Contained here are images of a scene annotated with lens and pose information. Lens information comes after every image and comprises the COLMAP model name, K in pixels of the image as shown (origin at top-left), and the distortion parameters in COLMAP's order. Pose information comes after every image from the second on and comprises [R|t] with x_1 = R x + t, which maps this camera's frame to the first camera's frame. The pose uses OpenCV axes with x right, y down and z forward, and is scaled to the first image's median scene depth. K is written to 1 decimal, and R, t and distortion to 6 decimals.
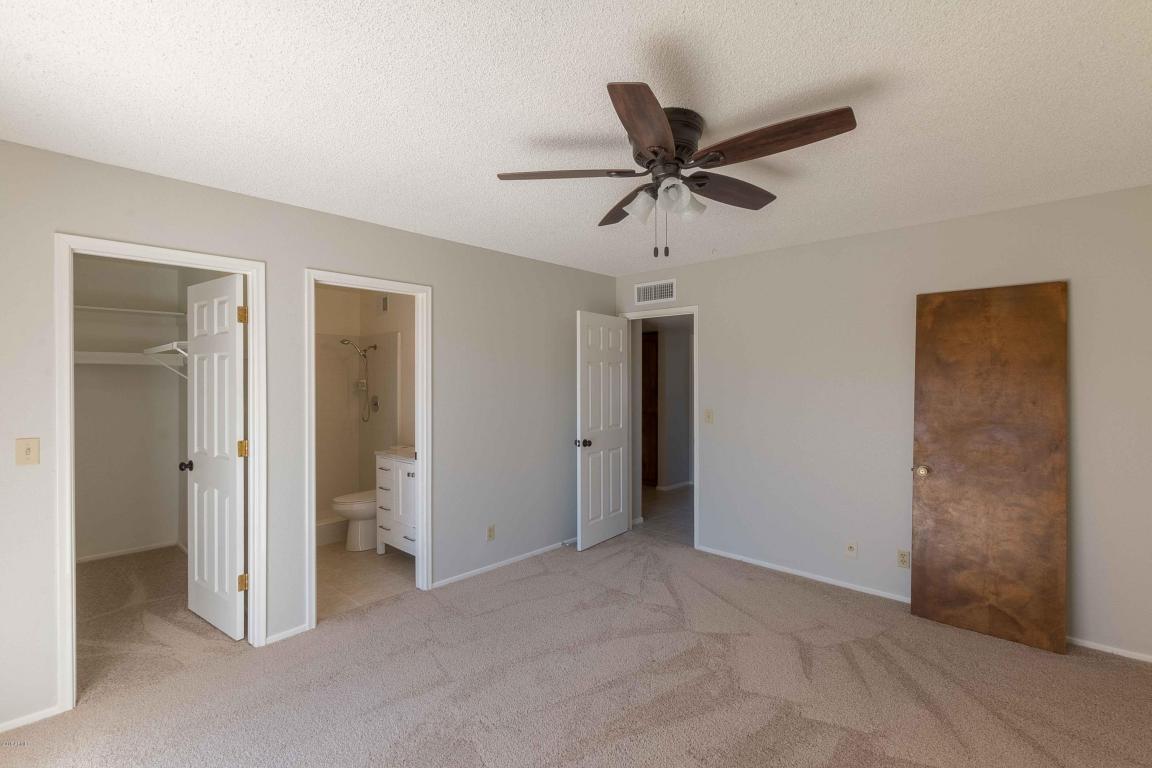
lens RADIAL K [[531.4, 0, 574.4], [0, 531.4, 381.6], [0, 0, 1]] dist [0.014014, -0.001227]
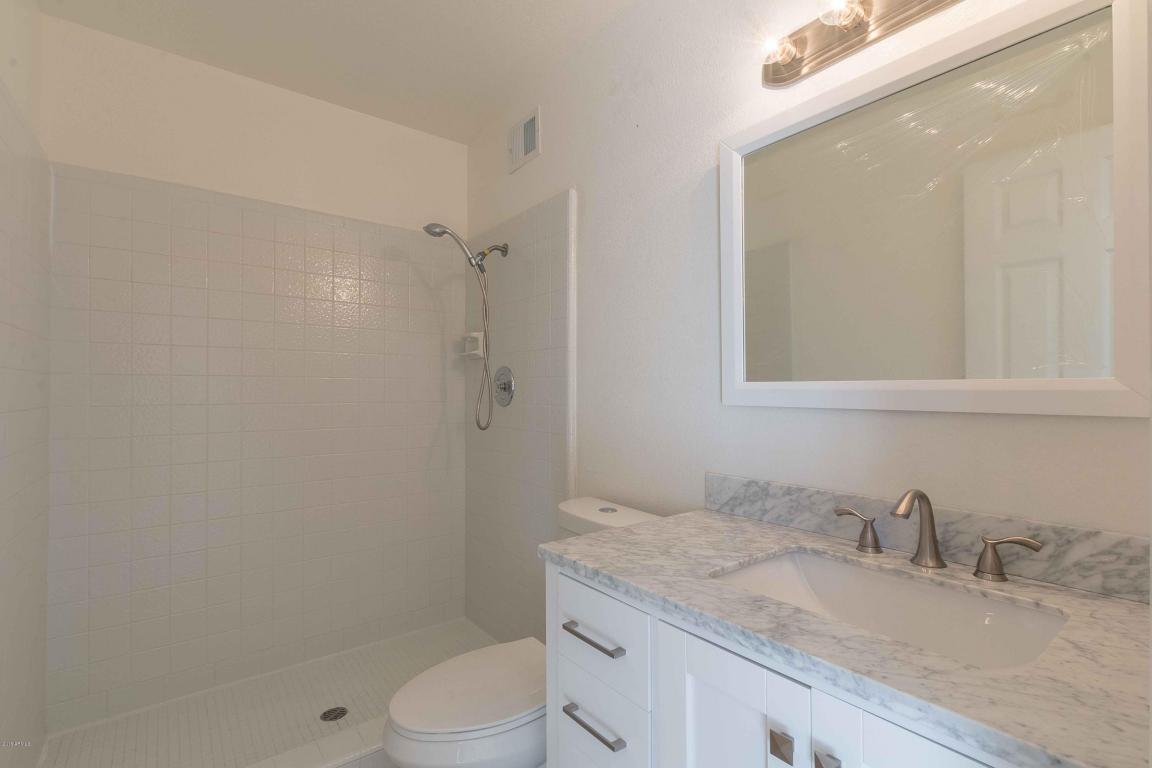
lens RADIAL K [[531.4, 0, 577.6], [0, 531.4, 389.7], [0, 0, 1]] dist [0.014014, -0.001227]
pose [[0.986203, -0.004241, -0.165486, -0.251776], [0.002103, 0.999912, -0.013093, 0.049557], [0.165527, 0.012564, 0.986125, 0.606954]]
